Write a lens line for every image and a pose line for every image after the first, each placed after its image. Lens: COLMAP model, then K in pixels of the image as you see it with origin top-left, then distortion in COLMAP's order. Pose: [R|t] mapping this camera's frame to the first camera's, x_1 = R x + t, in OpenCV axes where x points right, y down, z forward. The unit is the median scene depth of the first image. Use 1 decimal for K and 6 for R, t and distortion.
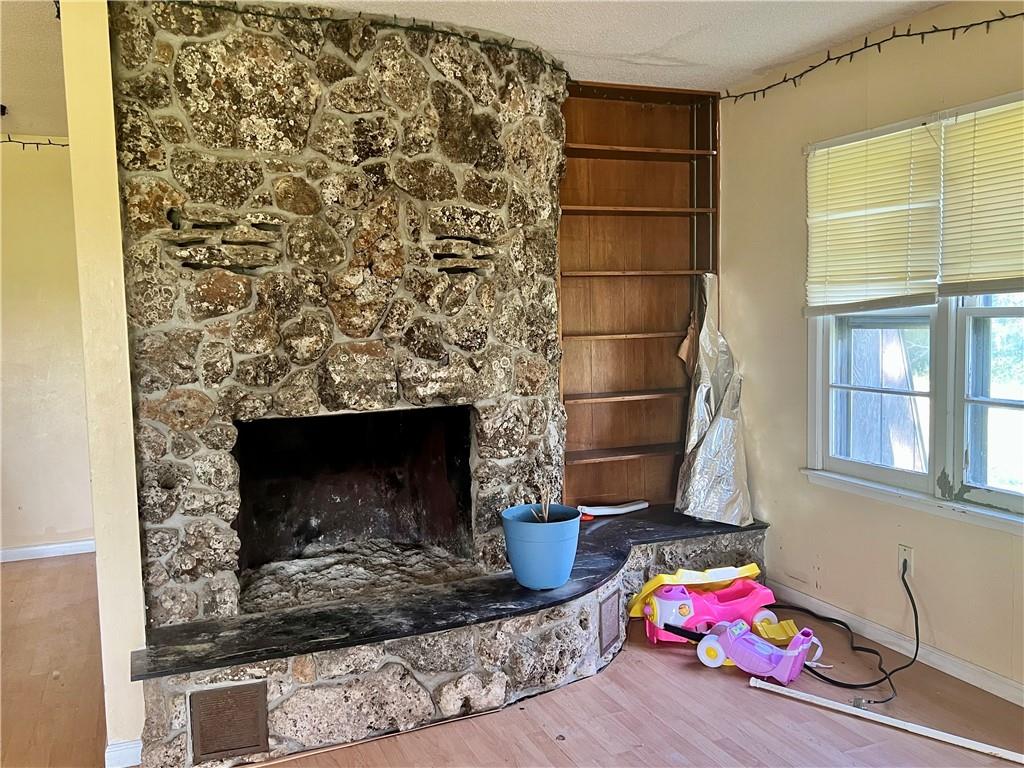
lens RADIAL K [[873.9, 0, 511.4], [0, 873.9, 383.3], [0, 0, 1]] dist [0.014159, 0.000411]
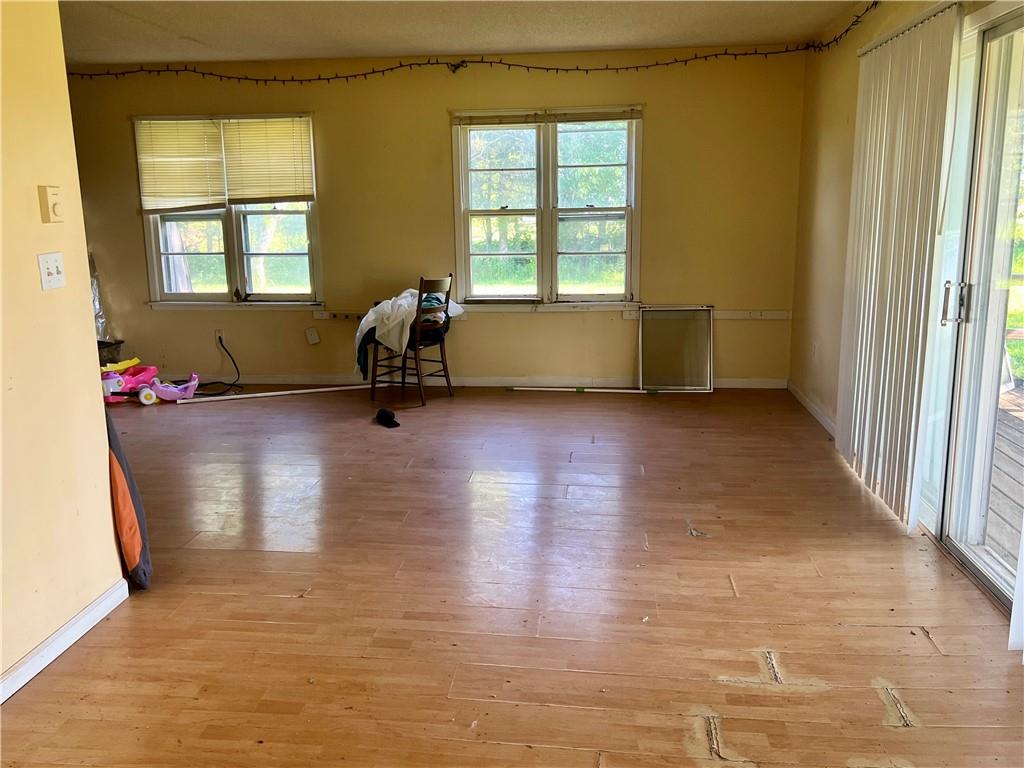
lens RADIAL K [[873.9, 0, 510.8], [0, 873.9, 383.8], [0, 0, 1]] dist [0.014159, 0.000411]
pose [[0.486797, -0.163686, 0.858042, -0.941933], [0.073423, 0.986477, 0.146532, 0.059363], [-0.870424, -0.008332, 0.492233, -0.562908]]
